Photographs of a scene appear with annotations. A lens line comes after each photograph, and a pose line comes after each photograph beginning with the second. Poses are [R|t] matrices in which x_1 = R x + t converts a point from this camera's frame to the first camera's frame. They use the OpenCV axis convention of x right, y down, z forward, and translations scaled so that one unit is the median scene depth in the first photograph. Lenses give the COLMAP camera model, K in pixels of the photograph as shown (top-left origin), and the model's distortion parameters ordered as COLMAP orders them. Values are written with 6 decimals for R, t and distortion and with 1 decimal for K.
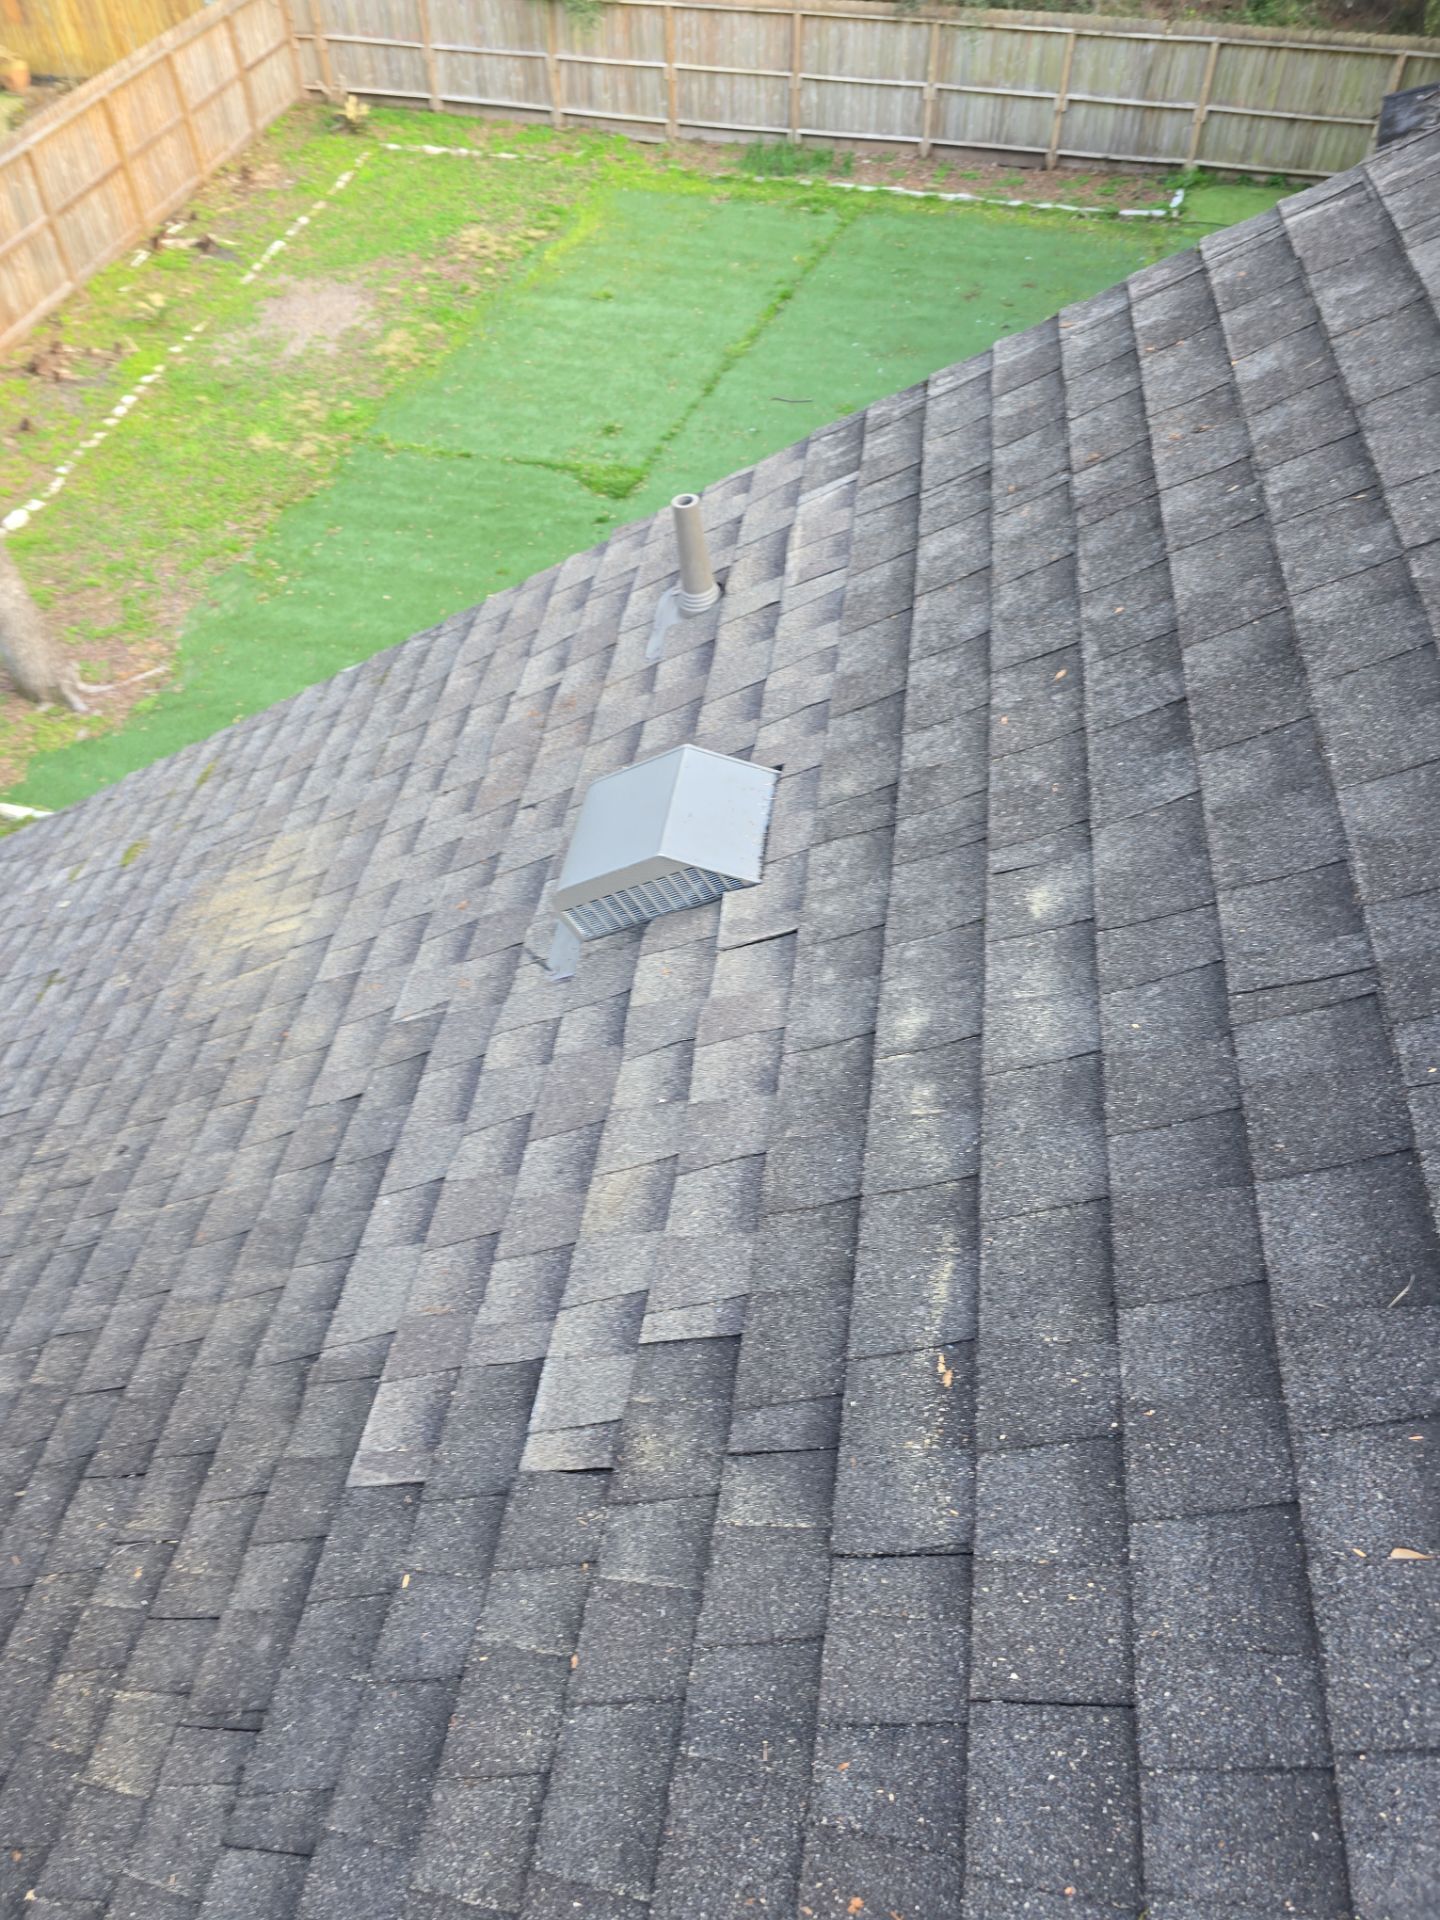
lens RADIAL K [[1297.0, 0, 720.0], [0, 1297.0, 960.0], [0, 0, 1]] dist [0.042812, -0.044201]
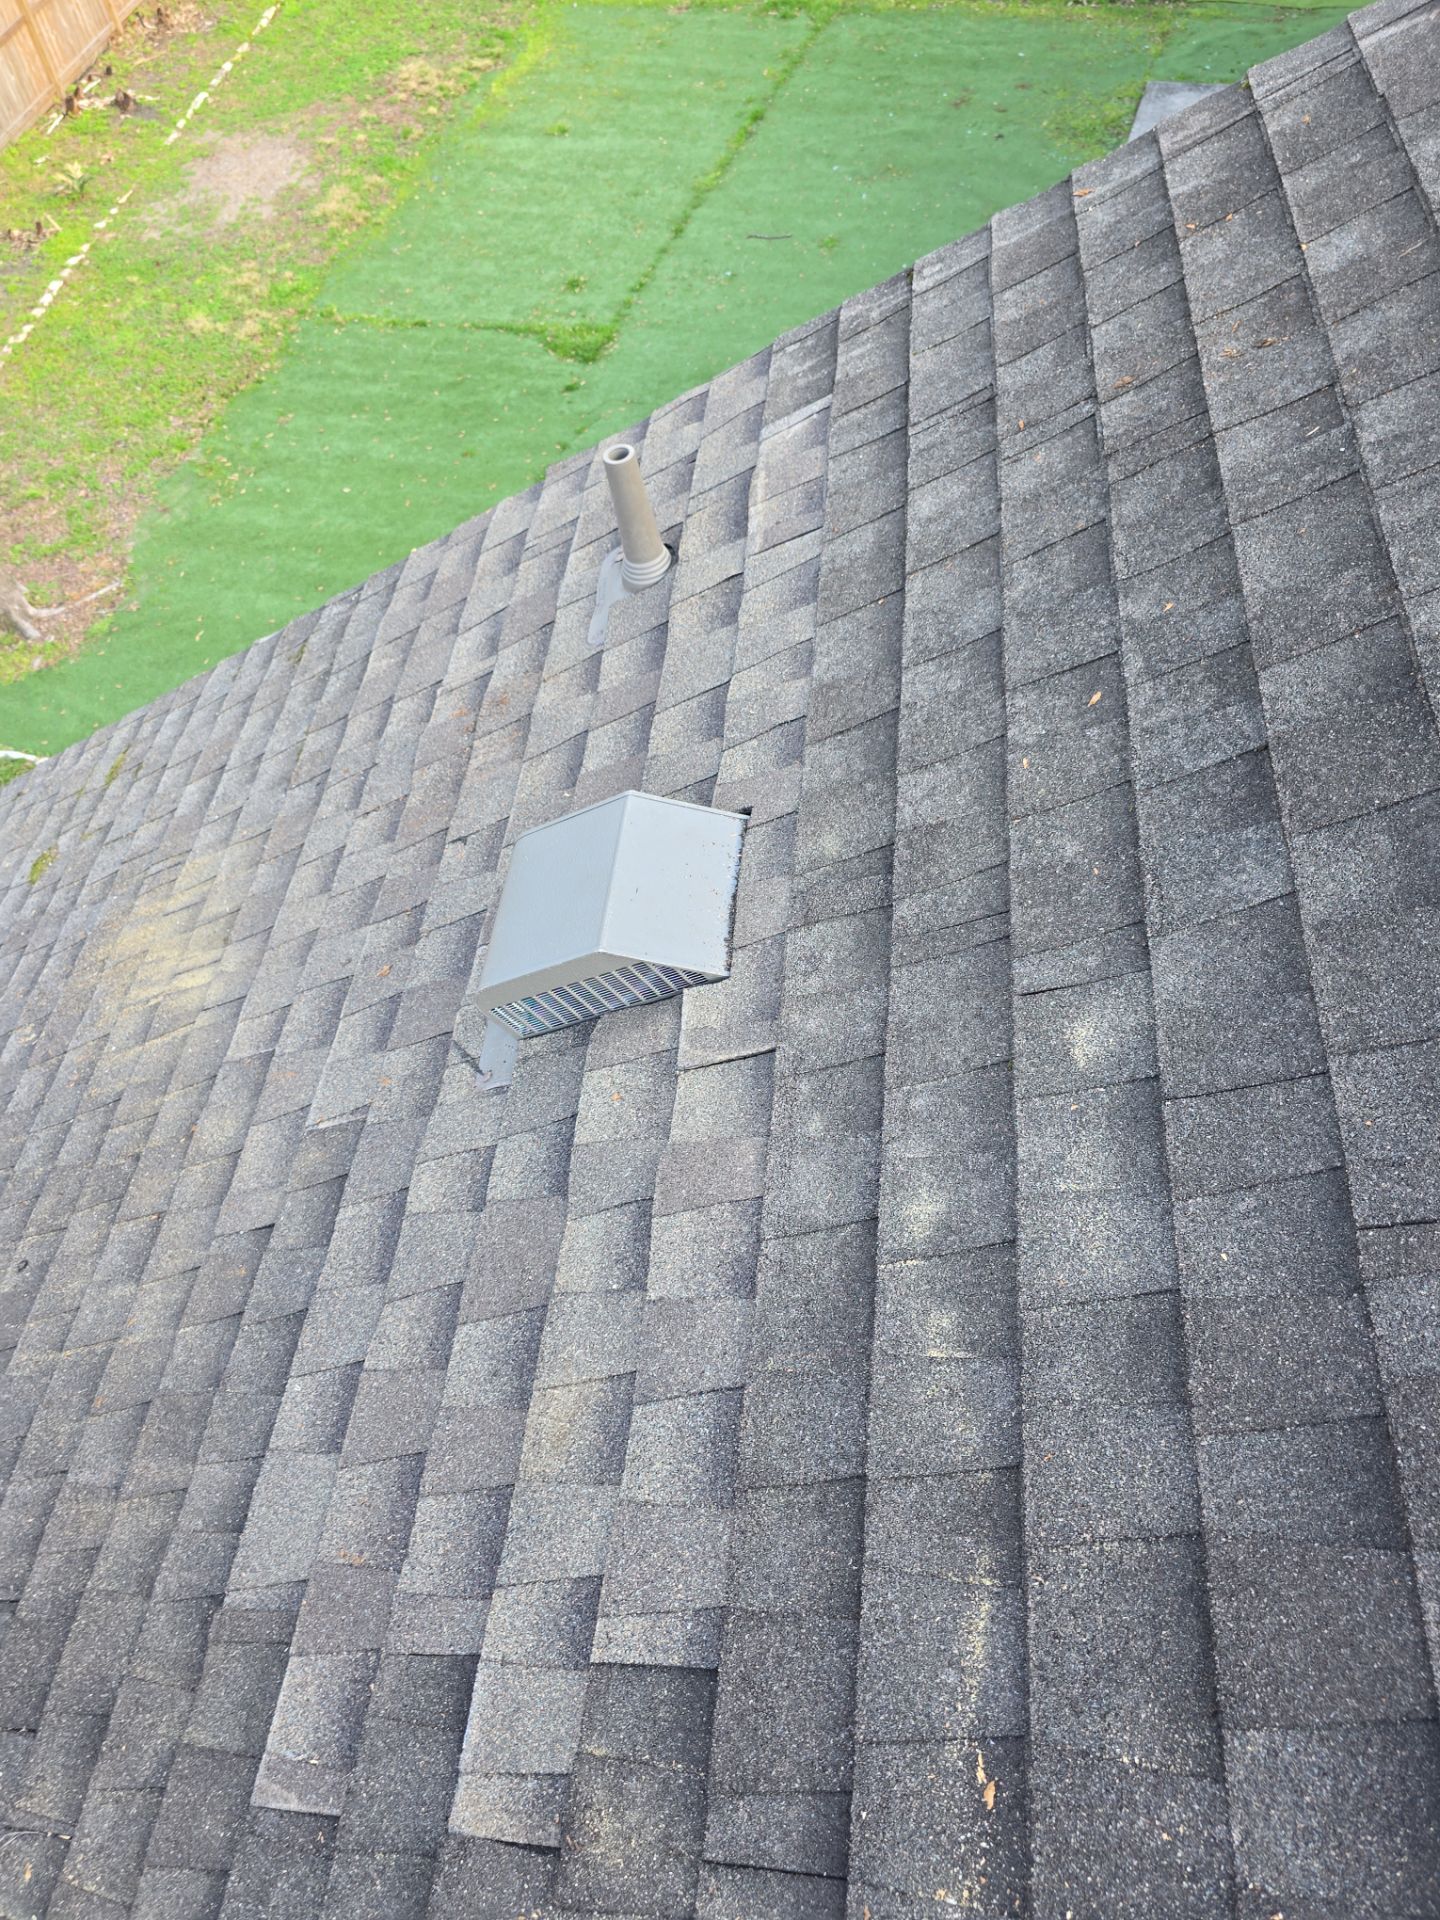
lens RADIAL K [[1297.0, 0, 720.0], [0, 1297.0, 960.0], [0, 0, 1]] dist [0.042812, -0.044201]
pose [[0.998296, -0.056492, -0.014635, 0.038240], [0.057715, 0.992858, 0.104415, -0.151327], [0.008632, -0.105081, 0.994426, 0.199069]]
